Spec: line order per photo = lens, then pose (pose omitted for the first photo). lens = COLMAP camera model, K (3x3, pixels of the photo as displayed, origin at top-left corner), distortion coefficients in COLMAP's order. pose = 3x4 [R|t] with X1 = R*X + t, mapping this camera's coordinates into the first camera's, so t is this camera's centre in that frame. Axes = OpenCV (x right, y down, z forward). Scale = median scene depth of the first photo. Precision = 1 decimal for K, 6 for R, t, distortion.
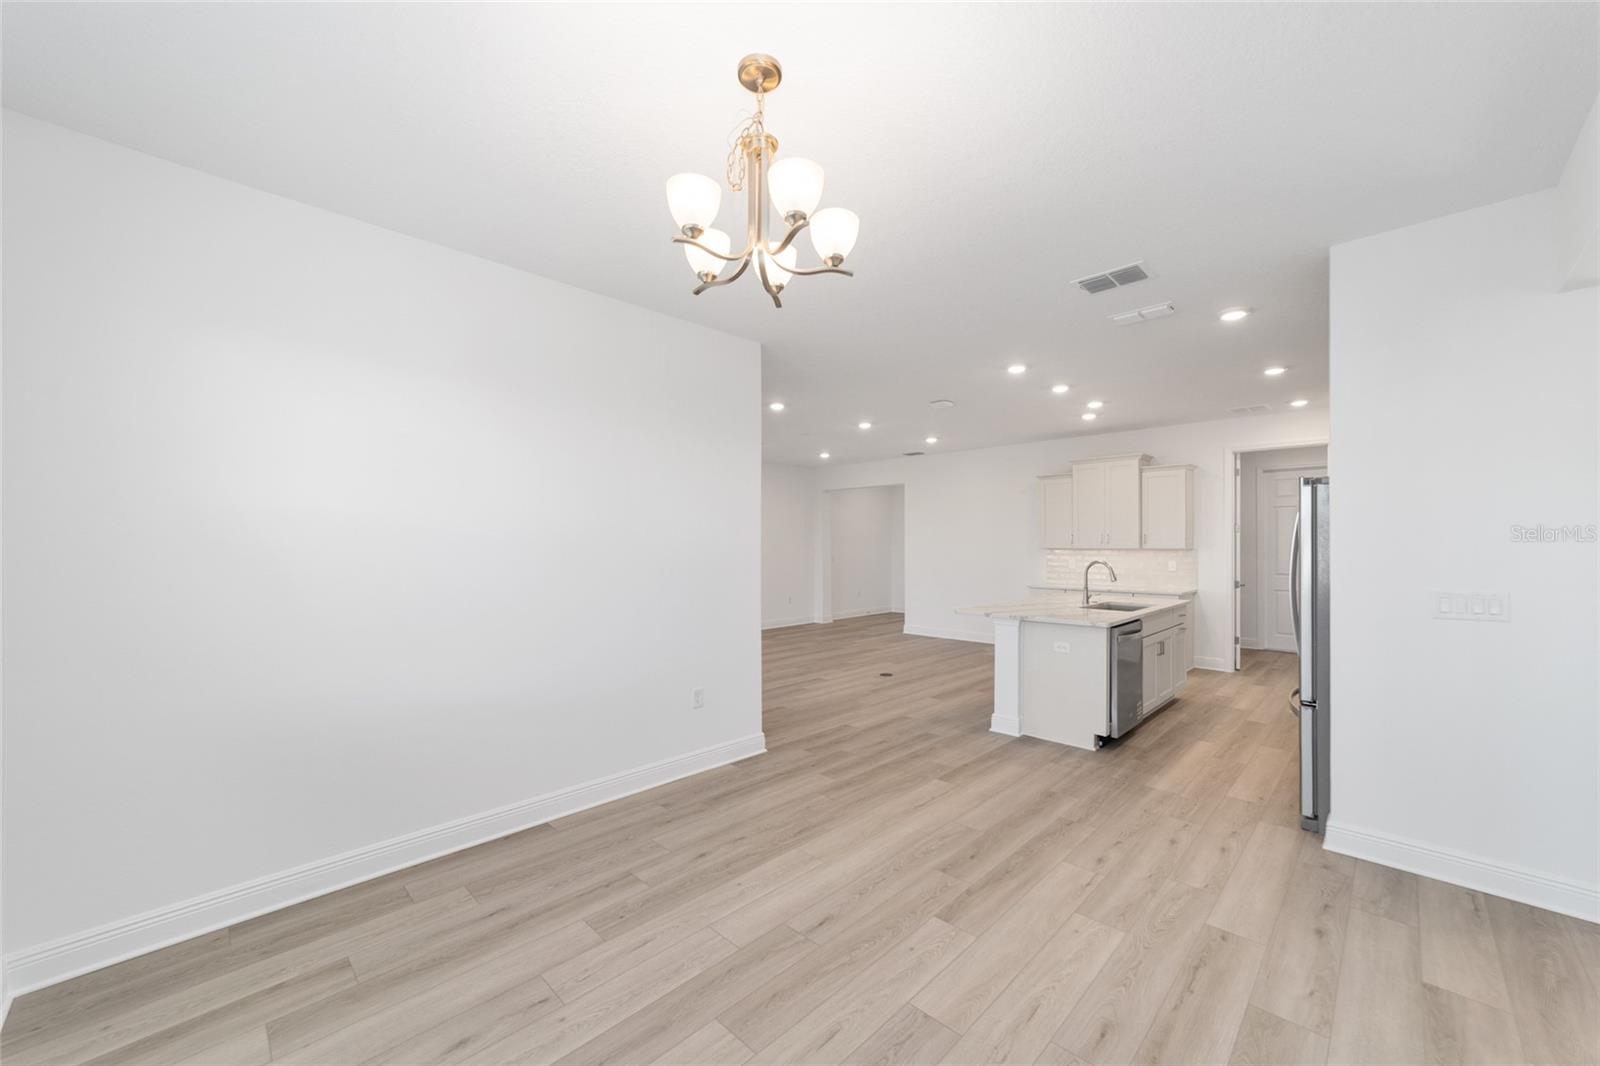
lens RADIAL K [[613.3, 0, 797.0], [0, 613.3, 536.4], [0, 0, 1]] dist [0.001036, 0.000187]
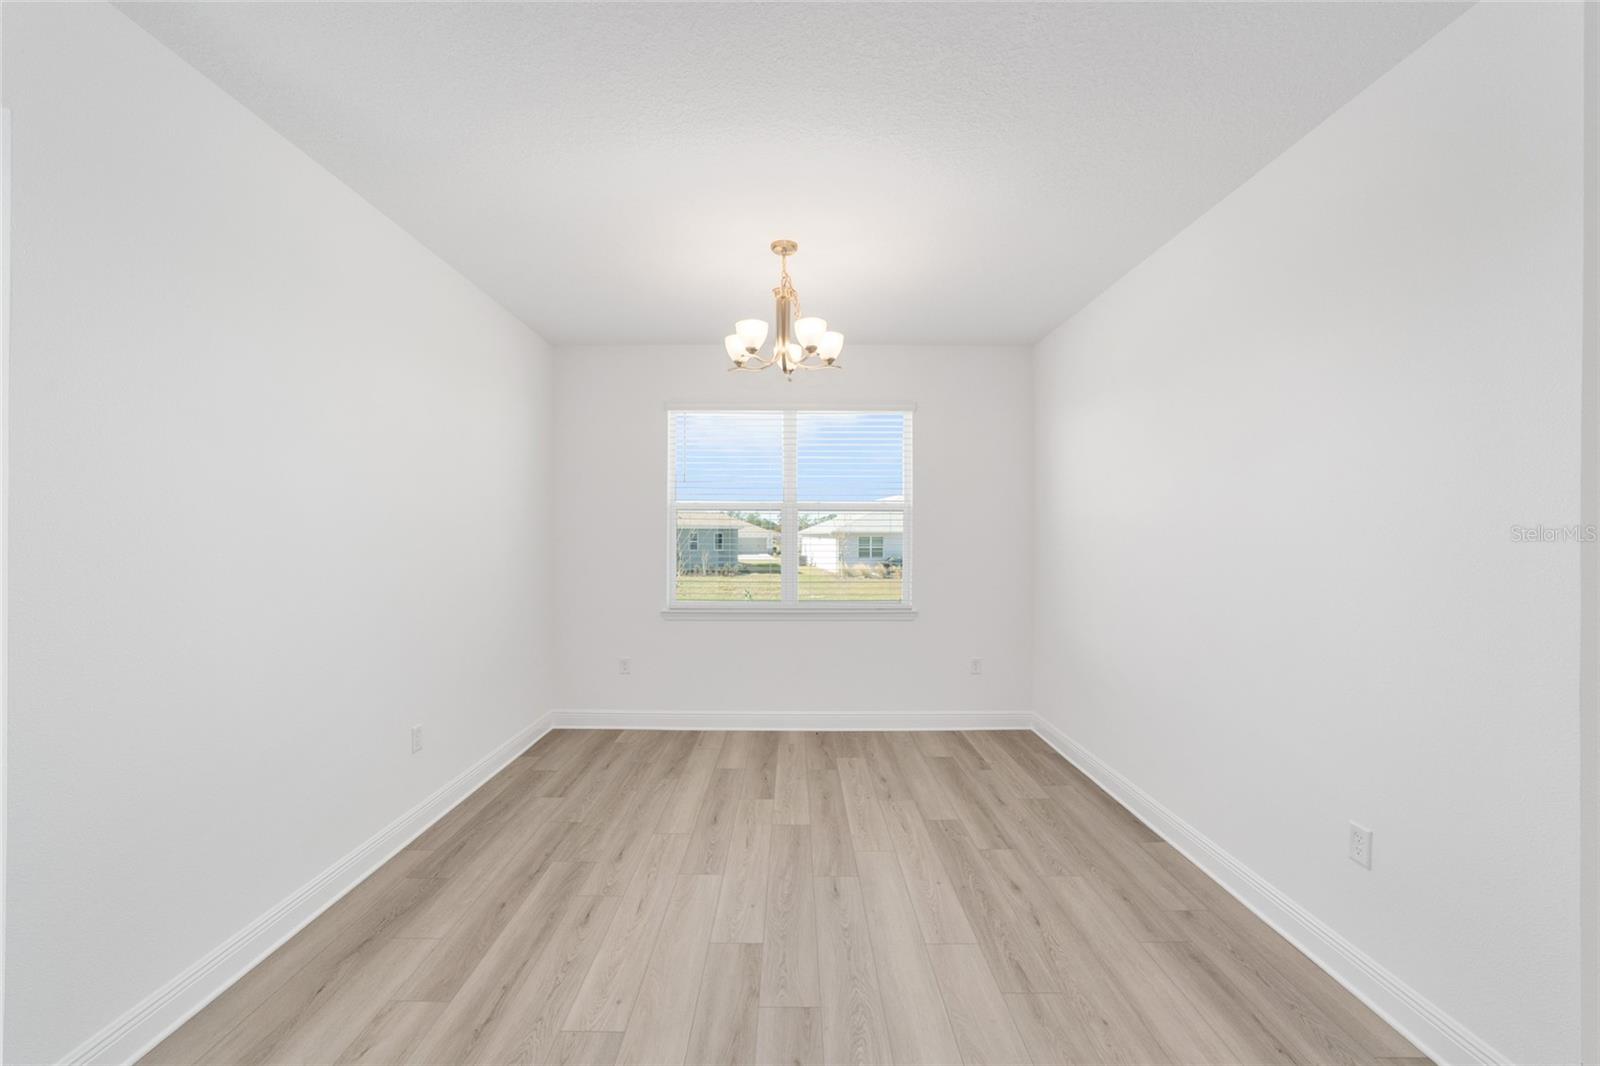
lens RADIAL K [[642.8, 0, 800.0], [0, 642.8, 533.0], [0, 0, 1]] dist [-0.000611, -0.000050]
pose [[-0.705069, 0.001123, -0.709138, 0.670227], [0.012116, 0.999872, -0.010464, 0.014972], [0.709035, -0.015970, -0.704992, 1.340884]]
